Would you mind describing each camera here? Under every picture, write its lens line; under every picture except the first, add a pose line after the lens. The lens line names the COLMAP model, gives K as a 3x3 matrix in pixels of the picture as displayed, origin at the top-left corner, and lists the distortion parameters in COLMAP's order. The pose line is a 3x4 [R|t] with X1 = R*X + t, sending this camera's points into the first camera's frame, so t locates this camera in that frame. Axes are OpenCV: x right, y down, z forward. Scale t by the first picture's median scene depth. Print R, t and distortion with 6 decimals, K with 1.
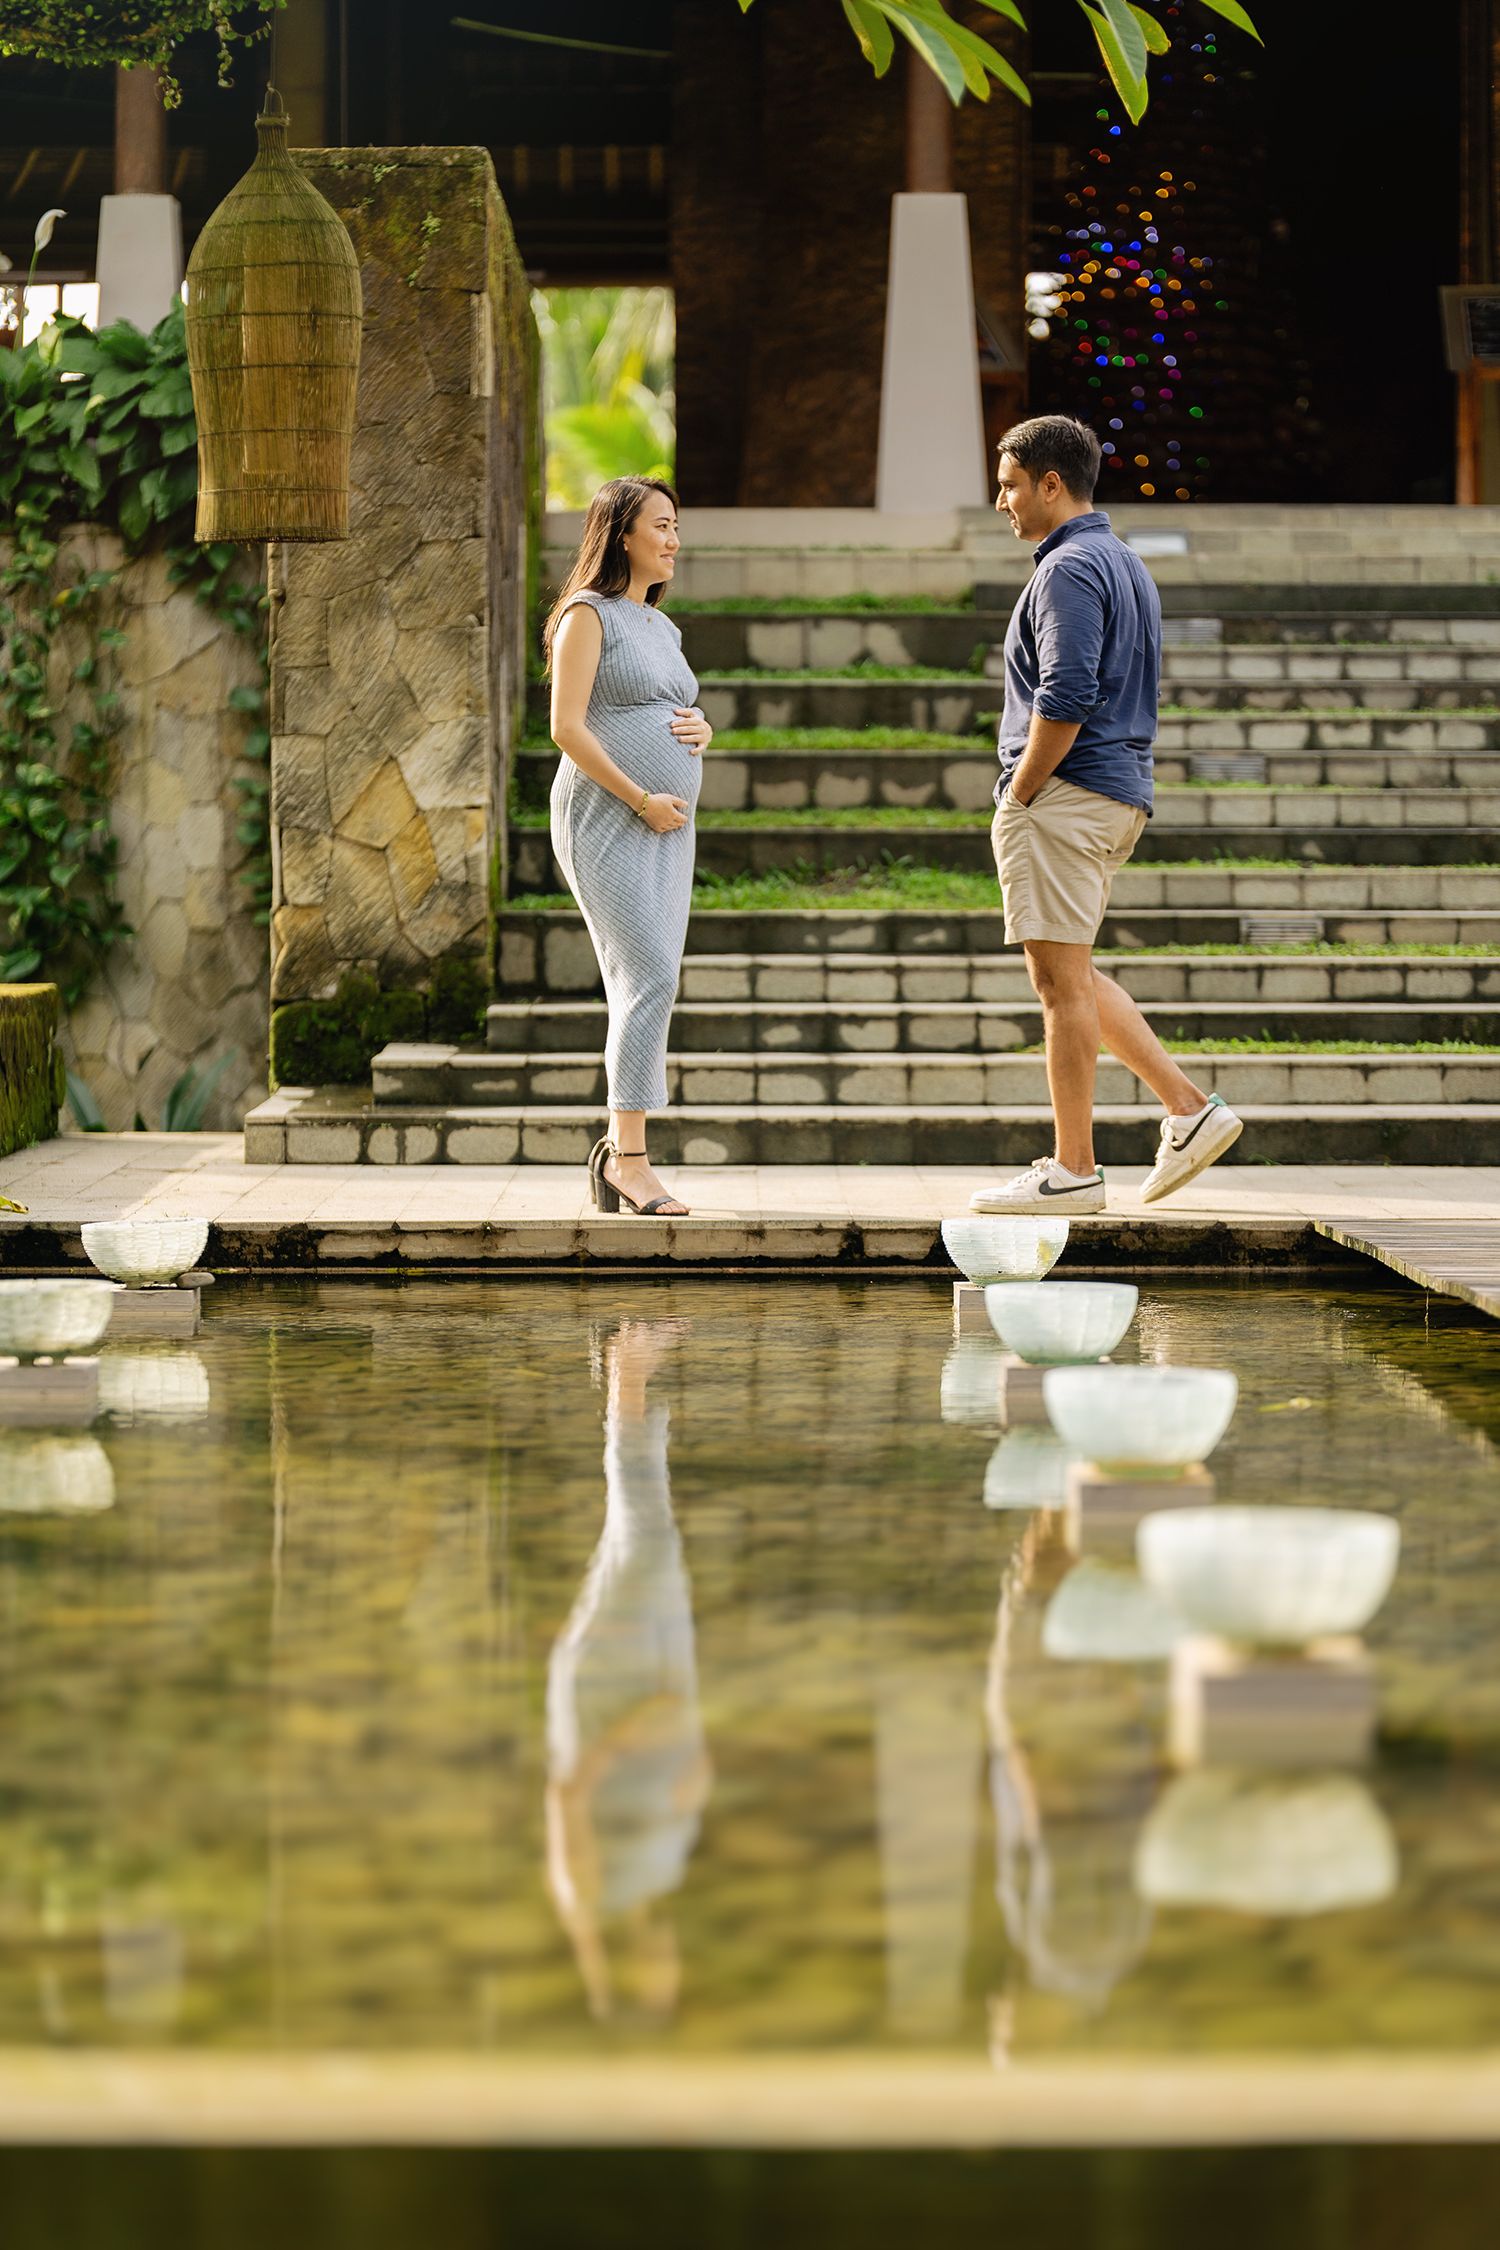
lens RADIAL K [[5499.0, 0, 750.0], [0, 5499.0, 1125.0], [0, 0, 1]] dist [-0.079383, -0.753875]
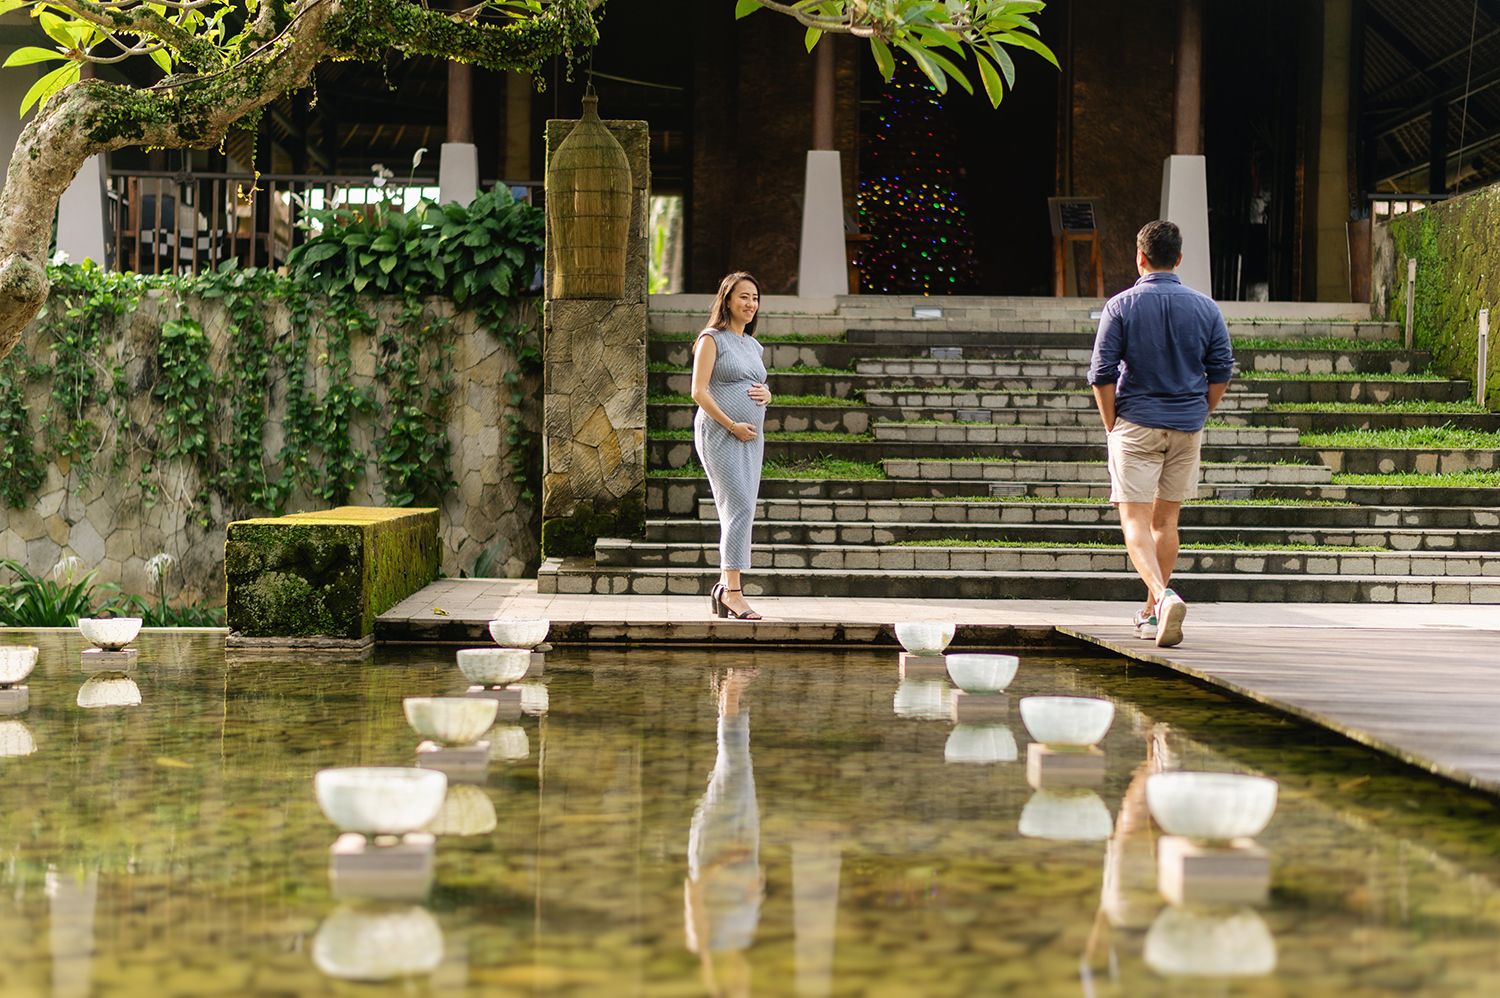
lens RADIAL K [[2457.7, 0, 750.0], [0, 2457.7, 499.0], [0, 0, 1]] dist [0.178075, -0.115127]
pose [[0.999328, 0.012083, 0.034602, -0.039708], [-0.010981, 0.999432, -0.031860, 0.000103], [-0.034967, 0.031459, 0.998893, 0.036160]]
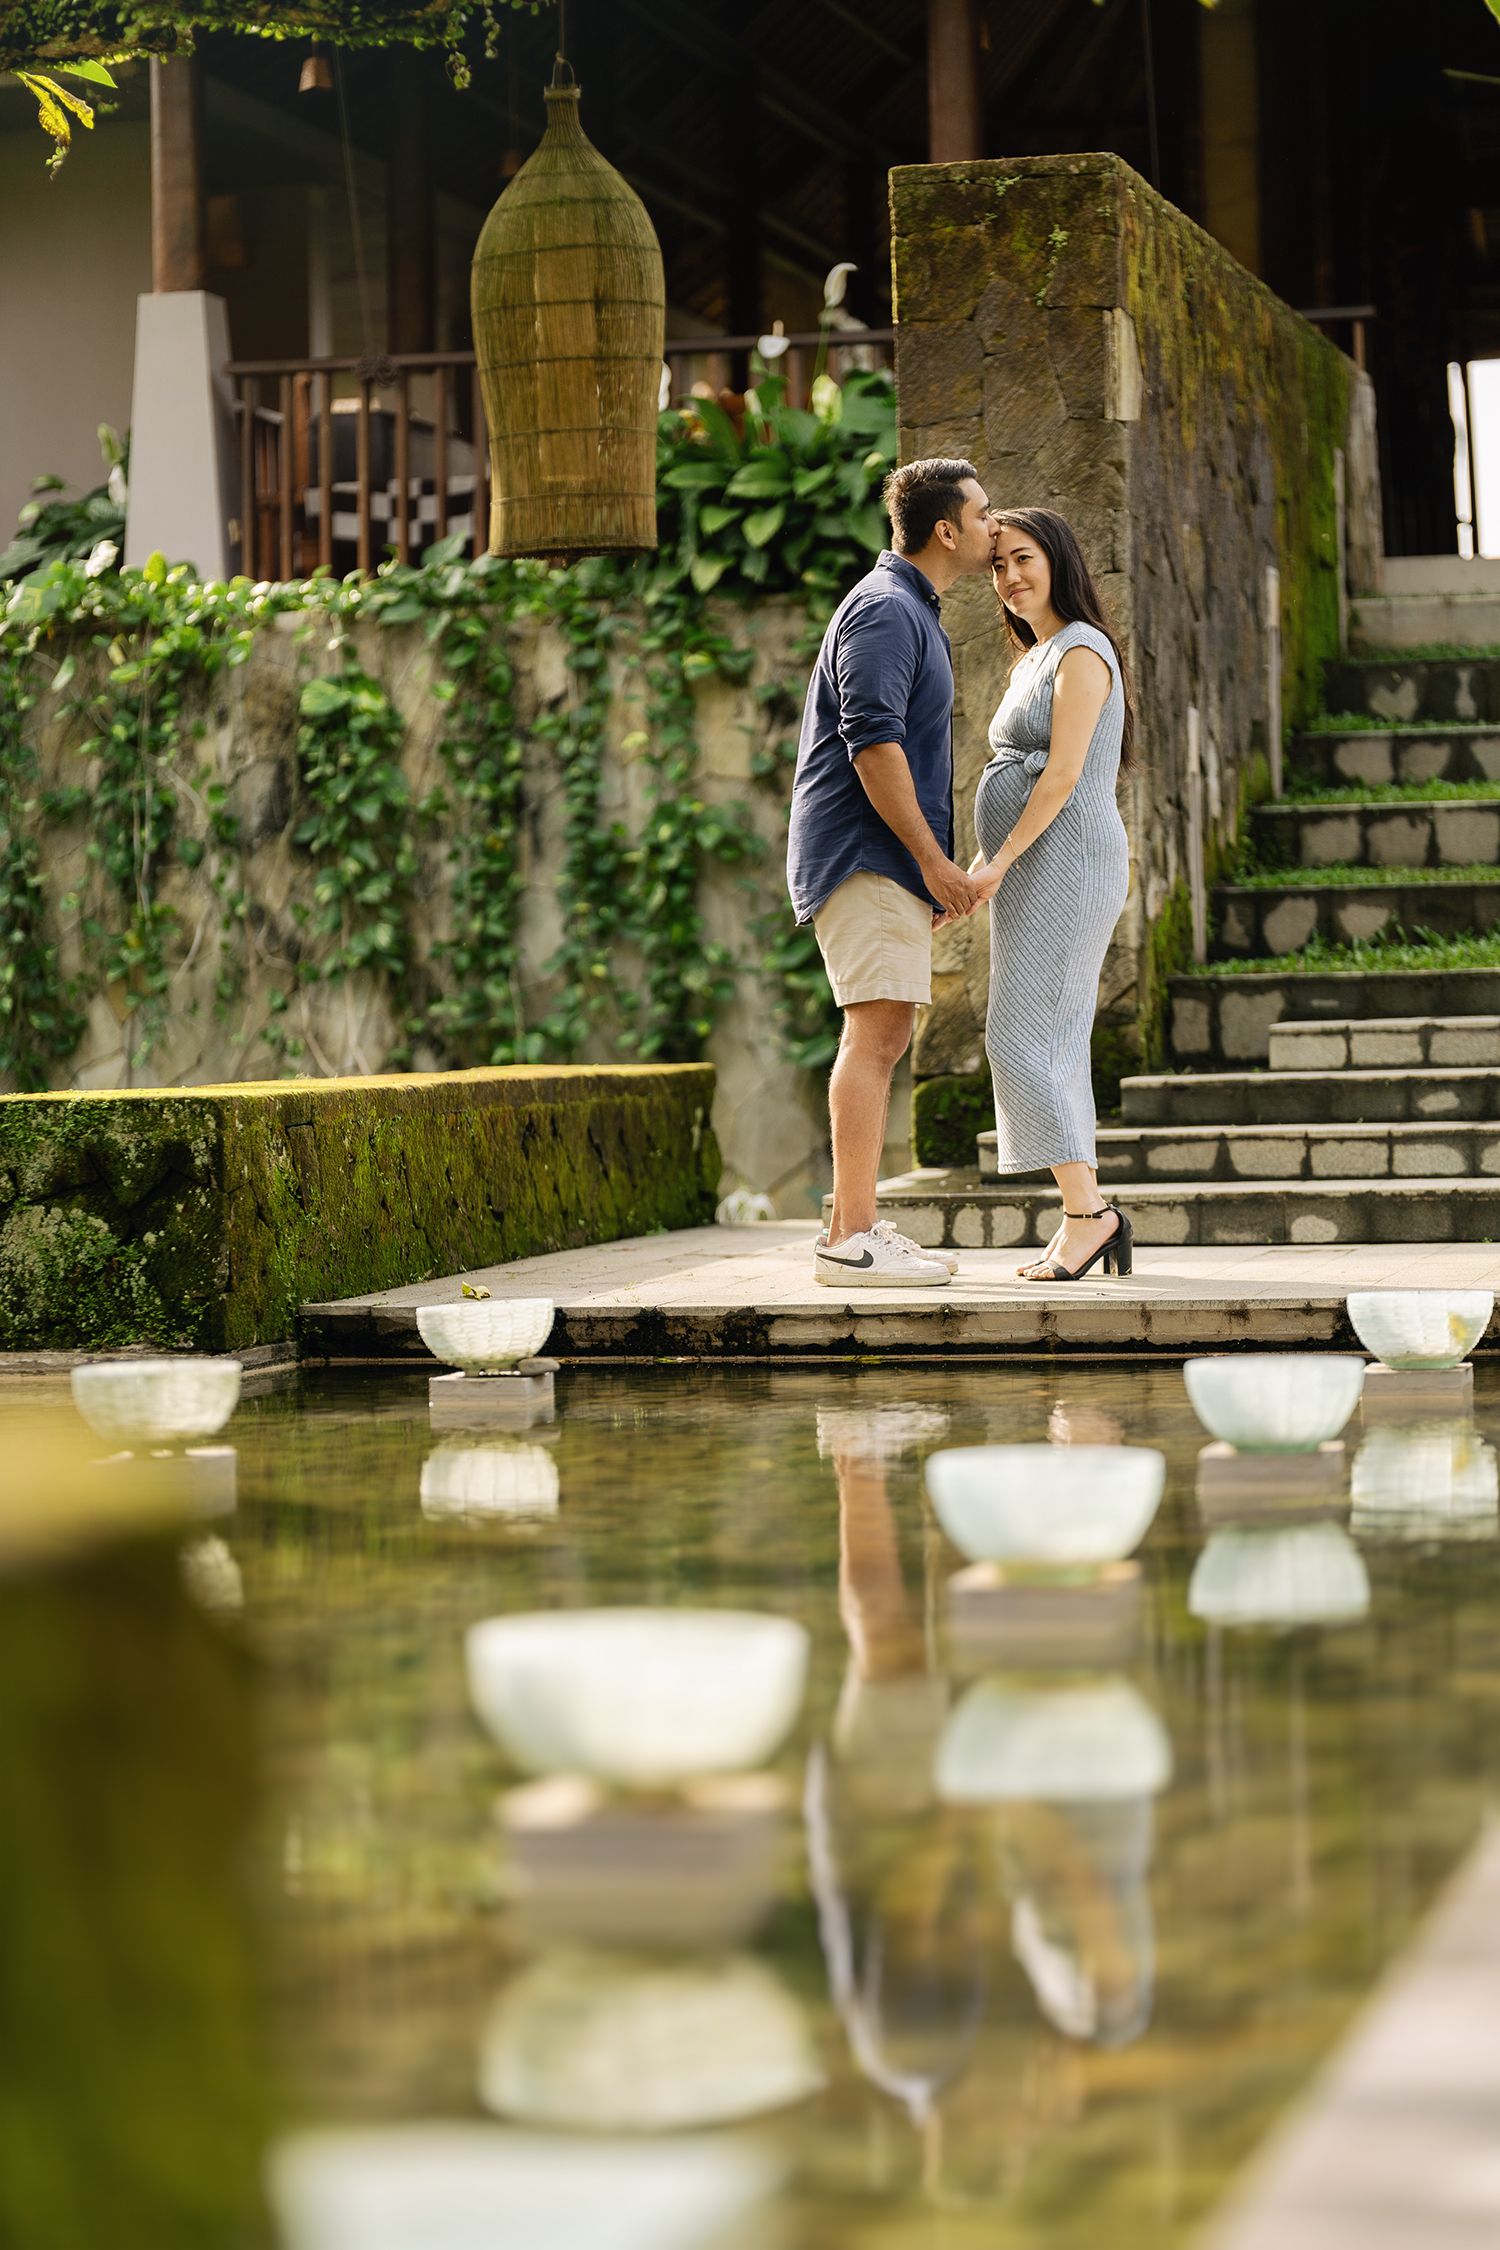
lens RADIAL K [[5499.0, 0, 750.0], [0, 5499.0, 1125.0], [0, 0, 1]] dist [-0.079383, -0.753875]
pose [[0.970677, -0.016243, -0.239838, 0.110934], [0.011203, 0.999687, -0.022362, 0.006364], [0.240126, 0.019019, 0.970555, 0.086650]]
